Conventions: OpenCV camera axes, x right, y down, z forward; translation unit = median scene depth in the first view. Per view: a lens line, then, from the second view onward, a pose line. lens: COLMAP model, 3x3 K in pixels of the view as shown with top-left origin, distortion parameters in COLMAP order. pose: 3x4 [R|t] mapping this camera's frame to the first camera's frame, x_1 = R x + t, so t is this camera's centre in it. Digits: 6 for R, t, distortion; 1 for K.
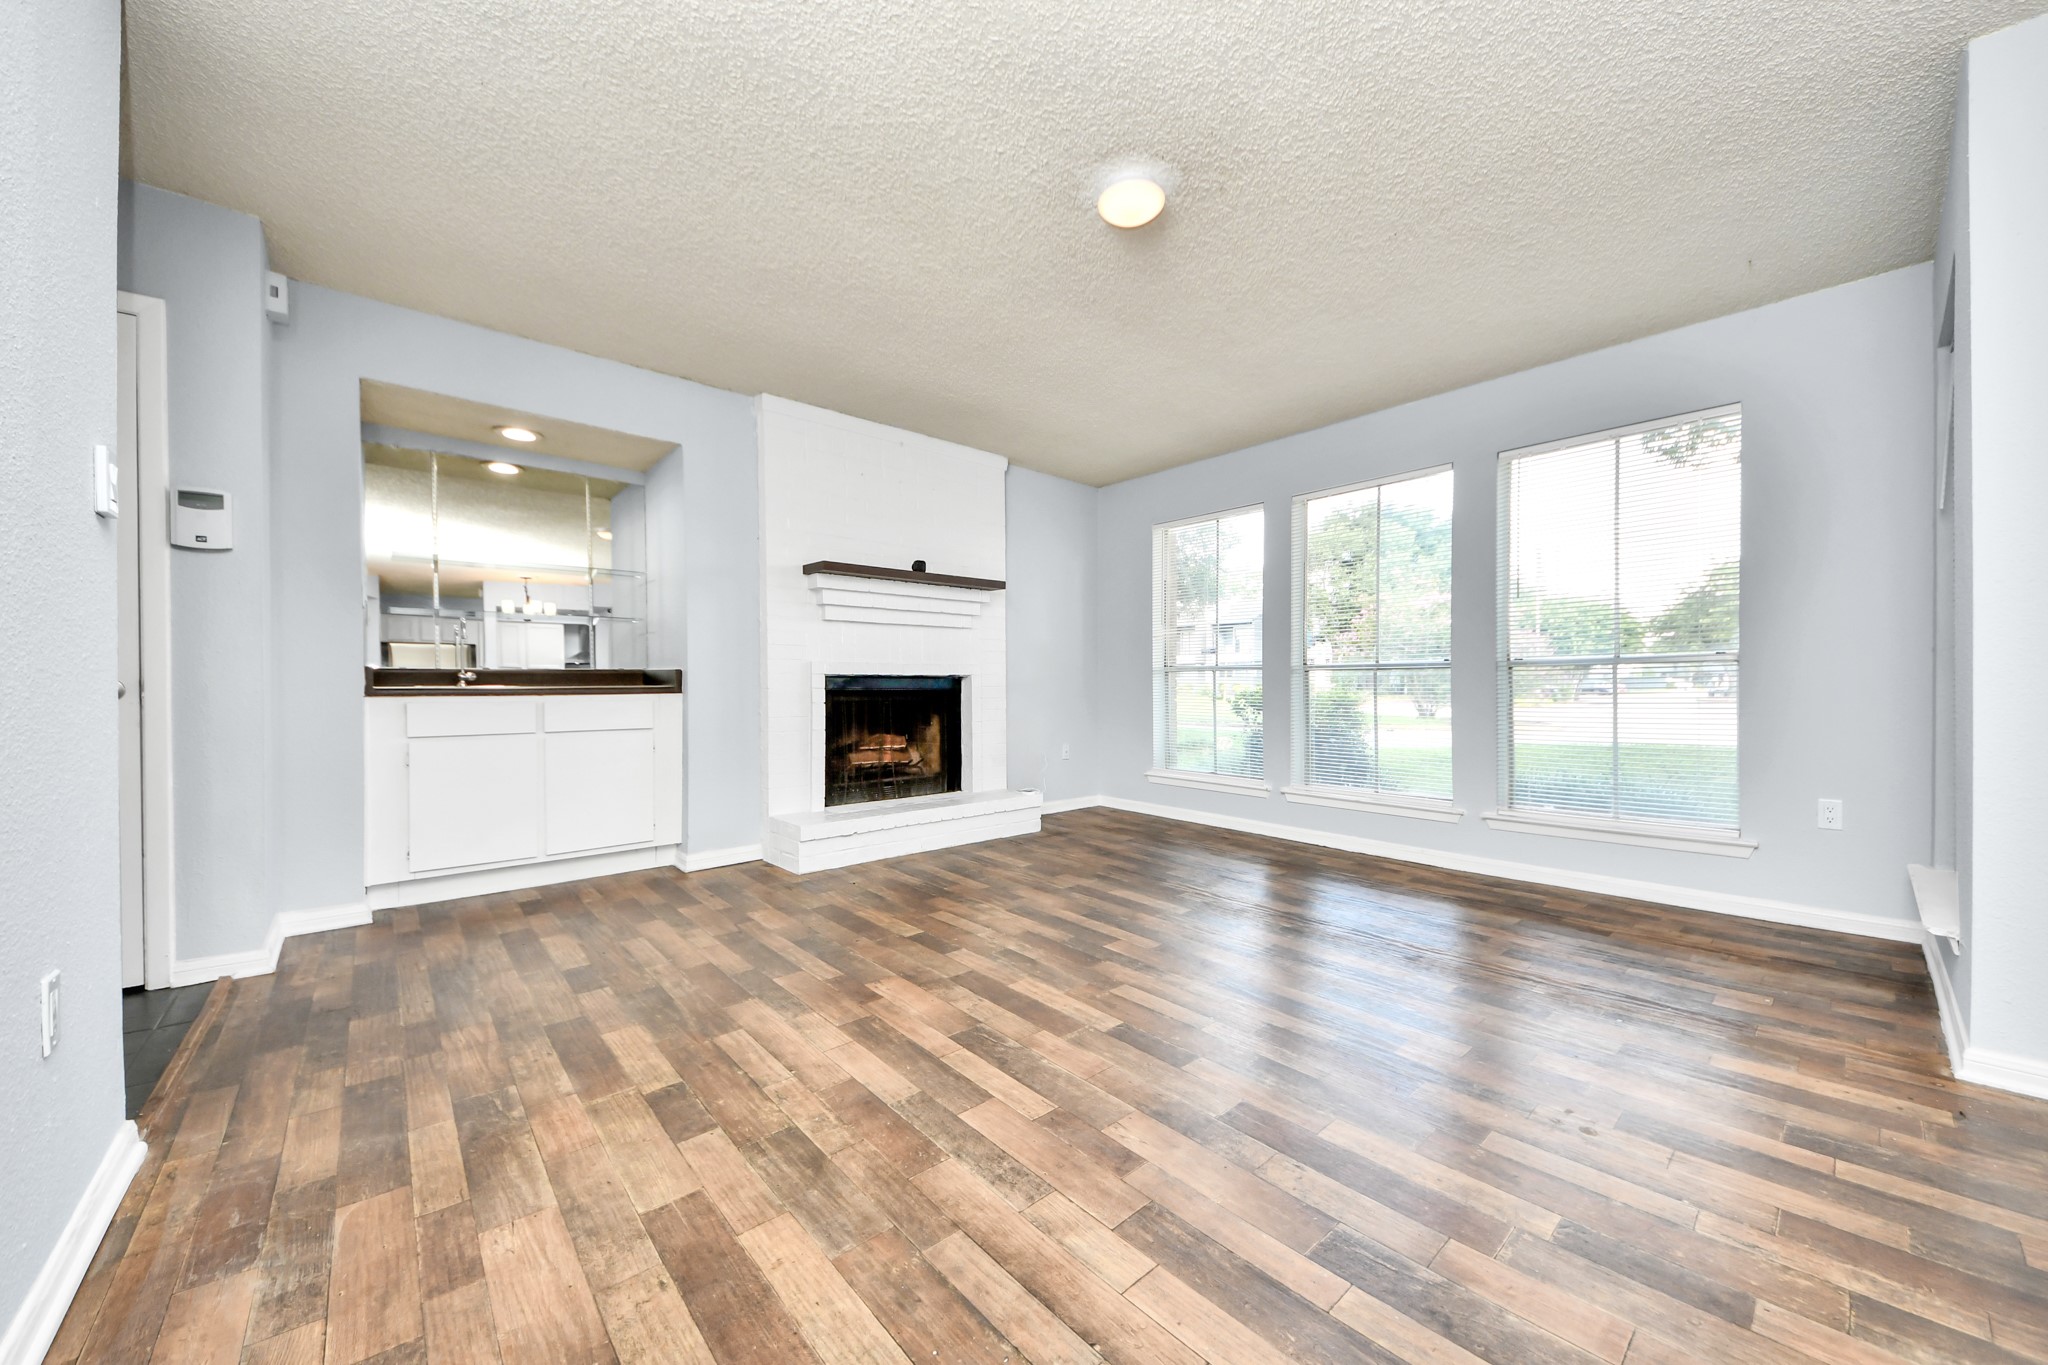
lens RADIAL K [[732.1, 0, 1026.8], [0, 732.1, 680.0], [0, 0, 1]] dist [0.025957, -0.009474]
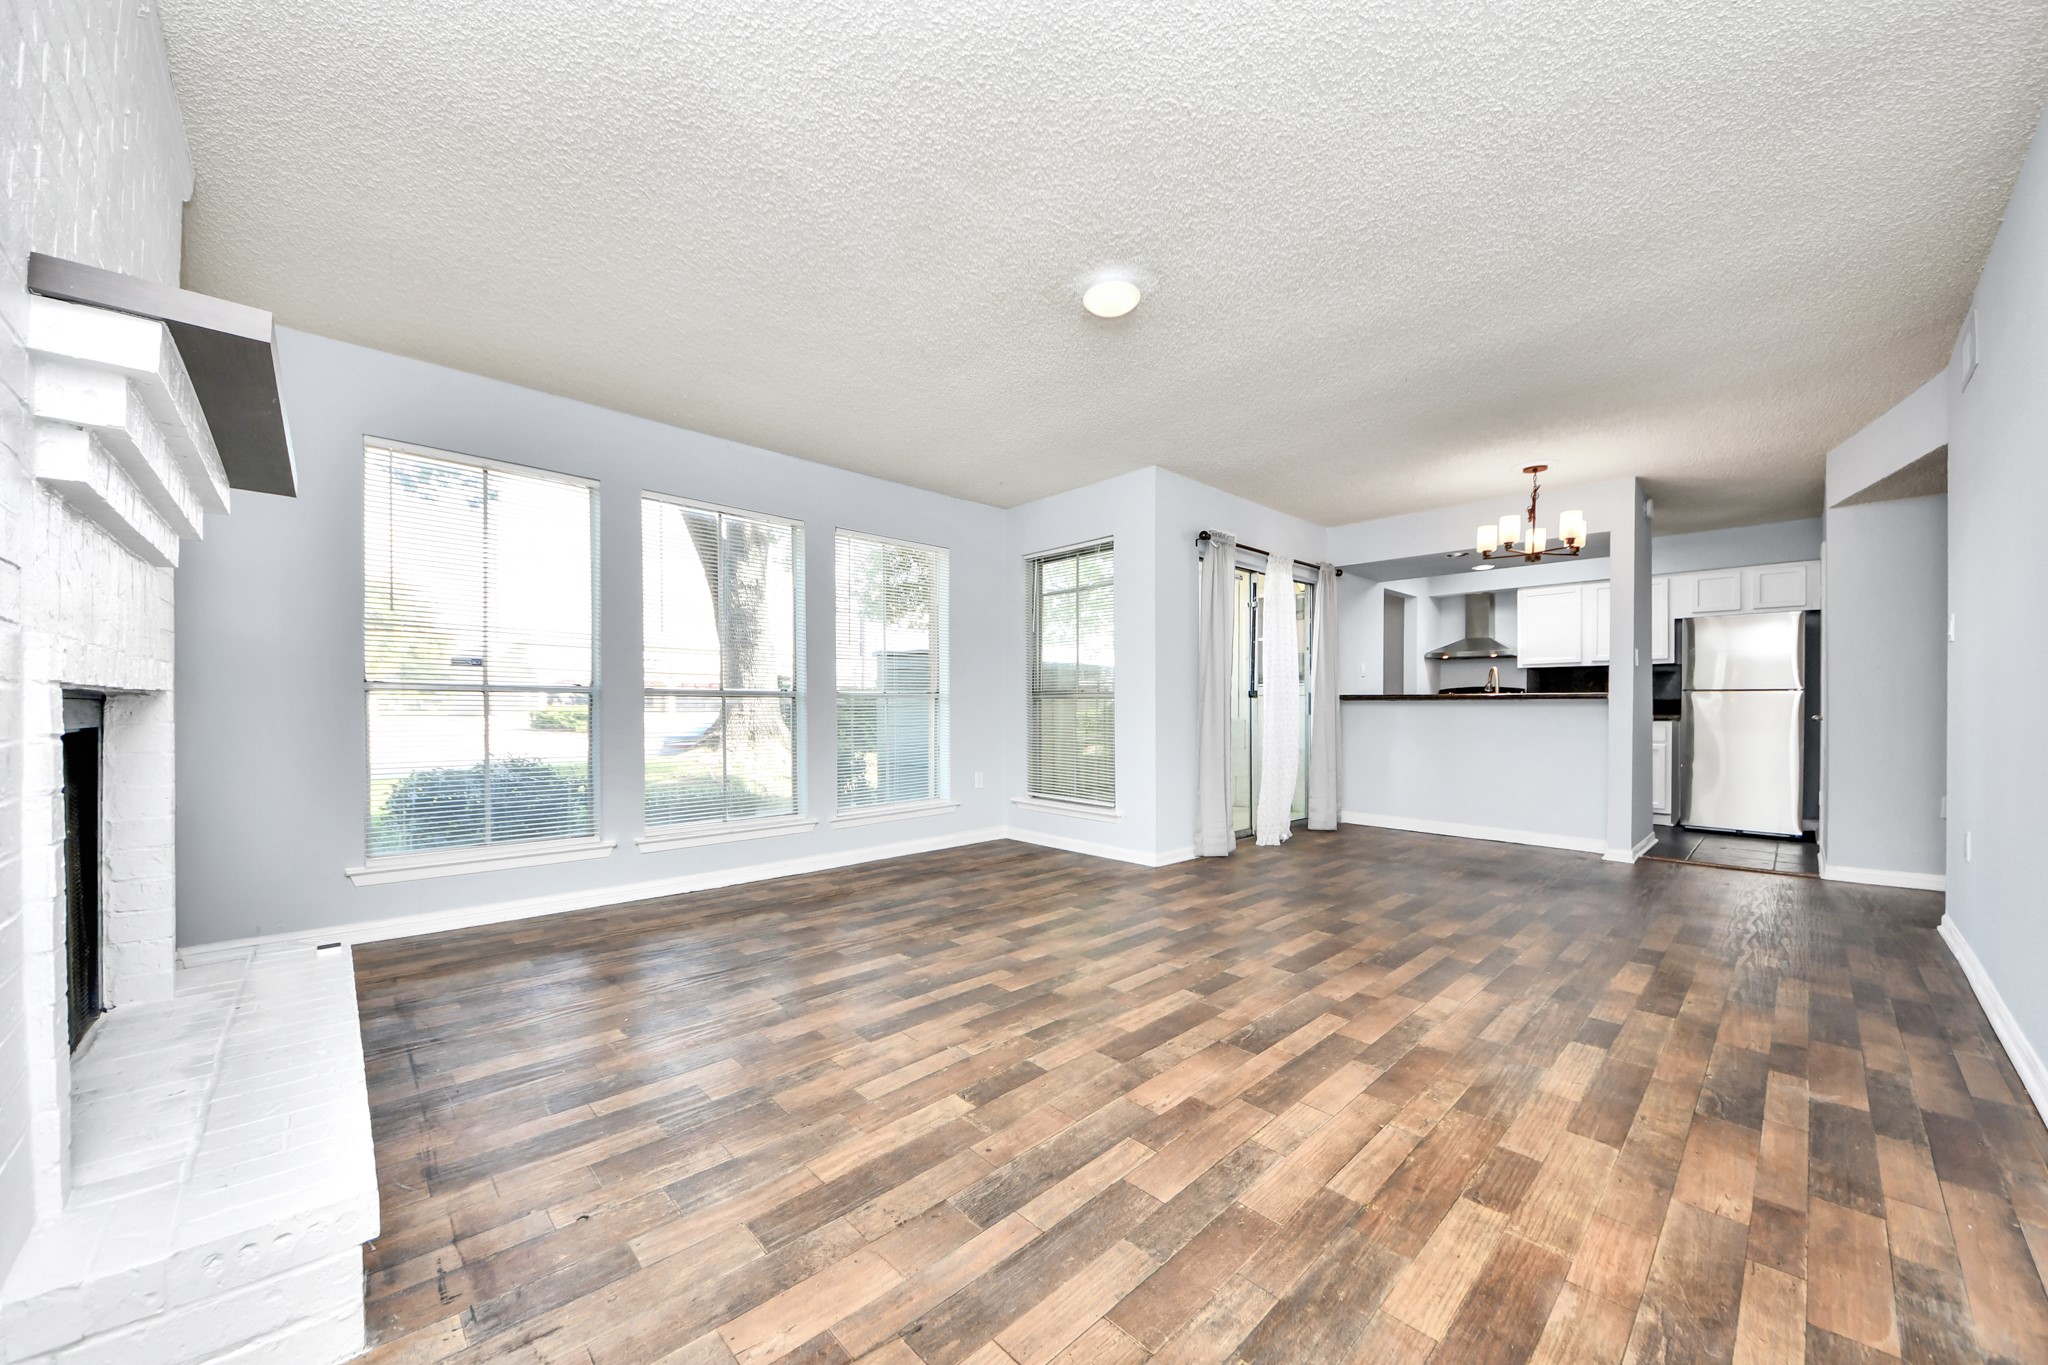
lens RADIAL K [[749.9, 0, 1029.5], [0, 749.9, 673.7], [0, 0, 1]] dist [0.026816, -0.009711]
pose [[-0.046056, 0.032139, 0.998422, -1.113988], [-0.019647, 0.999260, -0.033072, -0.023351], [-0.998746, -0.021139, -0.045390, 1.285975]]
